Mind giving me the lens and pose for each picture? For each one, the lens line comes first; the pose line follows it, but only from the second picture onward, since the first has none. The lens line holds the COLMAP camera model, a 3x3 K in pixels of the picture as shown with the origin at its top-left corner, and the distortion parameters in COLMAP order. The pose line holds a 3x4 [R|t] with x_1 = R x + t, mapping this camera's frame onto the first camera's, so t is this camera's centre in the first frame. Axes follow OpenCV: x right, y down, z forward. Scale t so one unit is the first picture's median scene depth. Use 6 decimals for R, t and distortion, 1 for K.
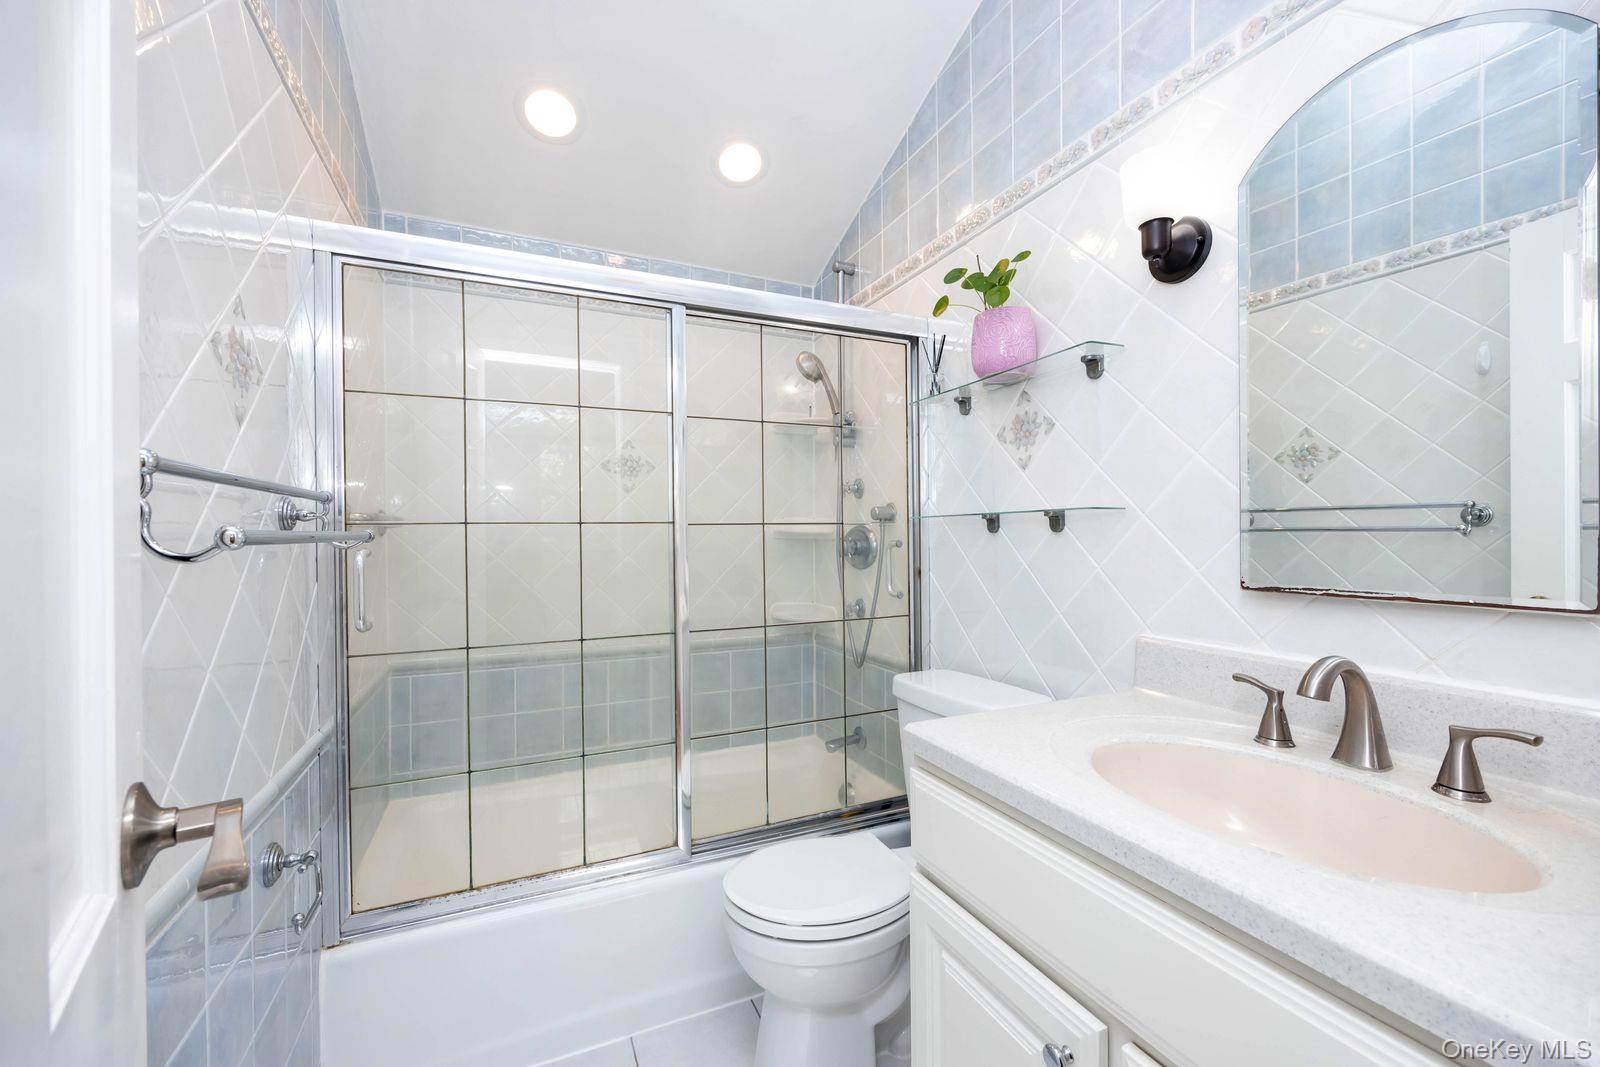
lens RADIAL K [[702.4, 0, 880.0], [0, 702.4, 537.1], [0, 0, 1]] dist [-0.000503, -0.000596]
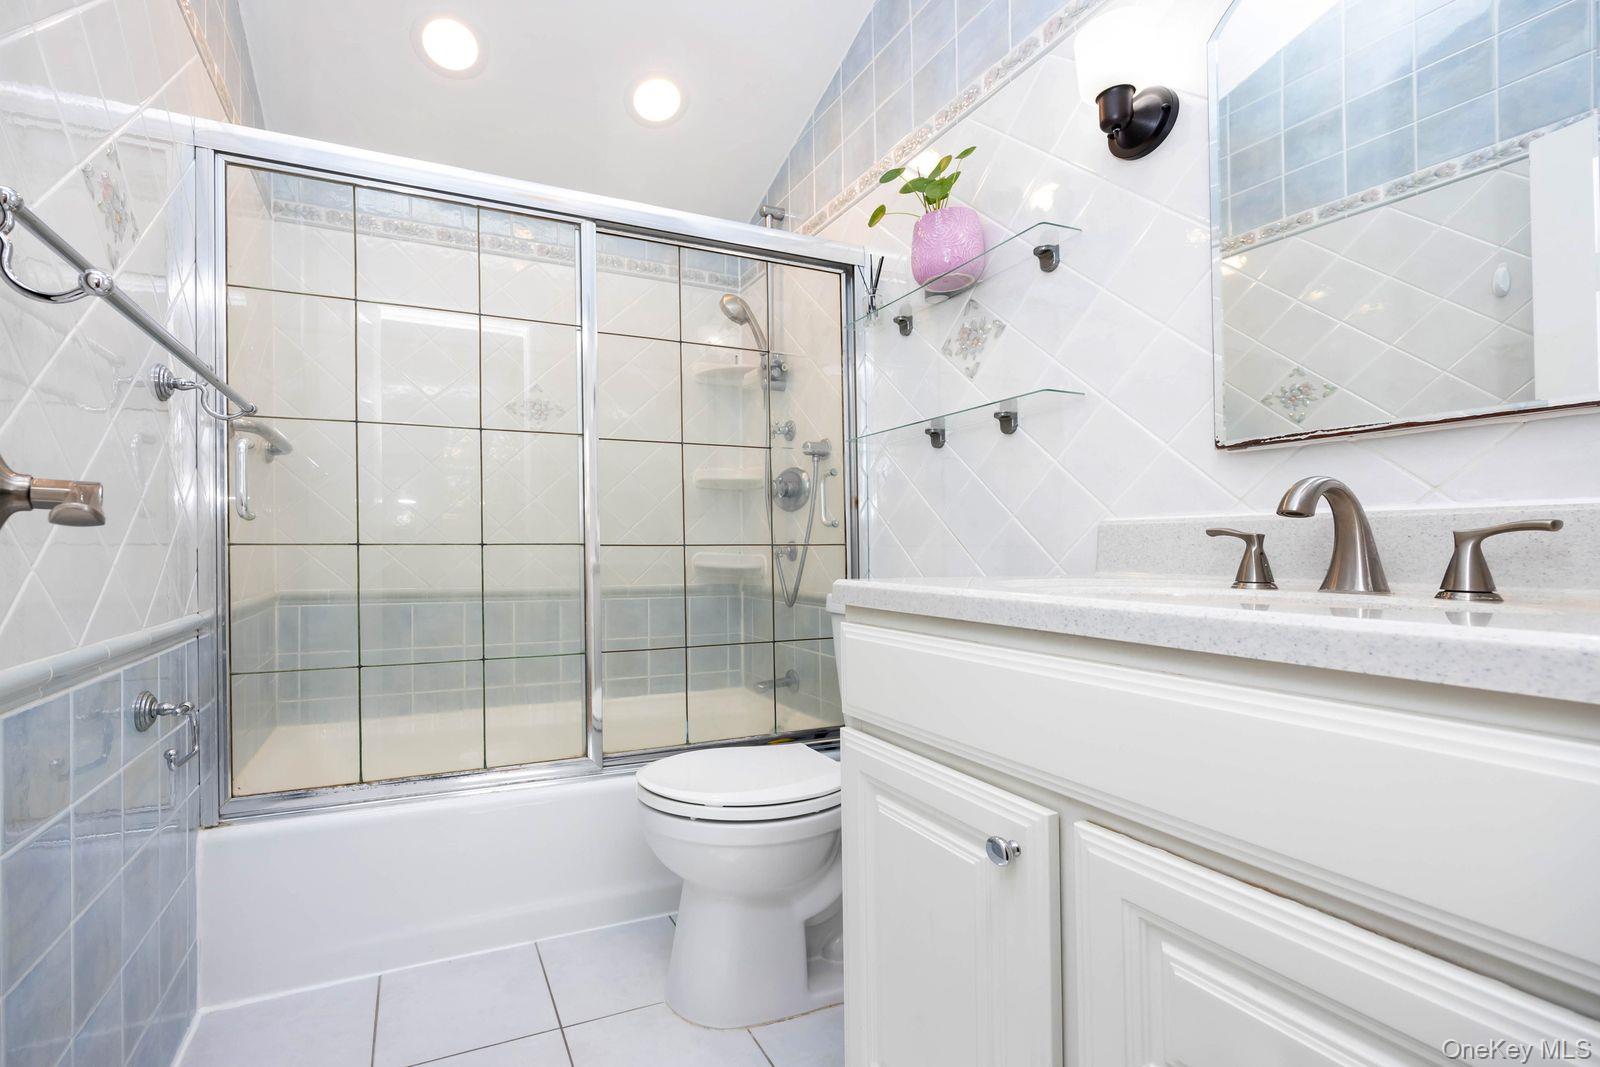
lens RADIAL K [[784.0, 0, 794.4], [0, 784.0, 538.3], [0, 0, 1]] dist [-0.002219, 0.000649]
pose [[0.999386, -0.013461, -0.032349, 0.009870], [0.012969, 0.999798, -0.015346, 0.127200], [0.032549, 0.014917, 0.999359, -0.000302]]
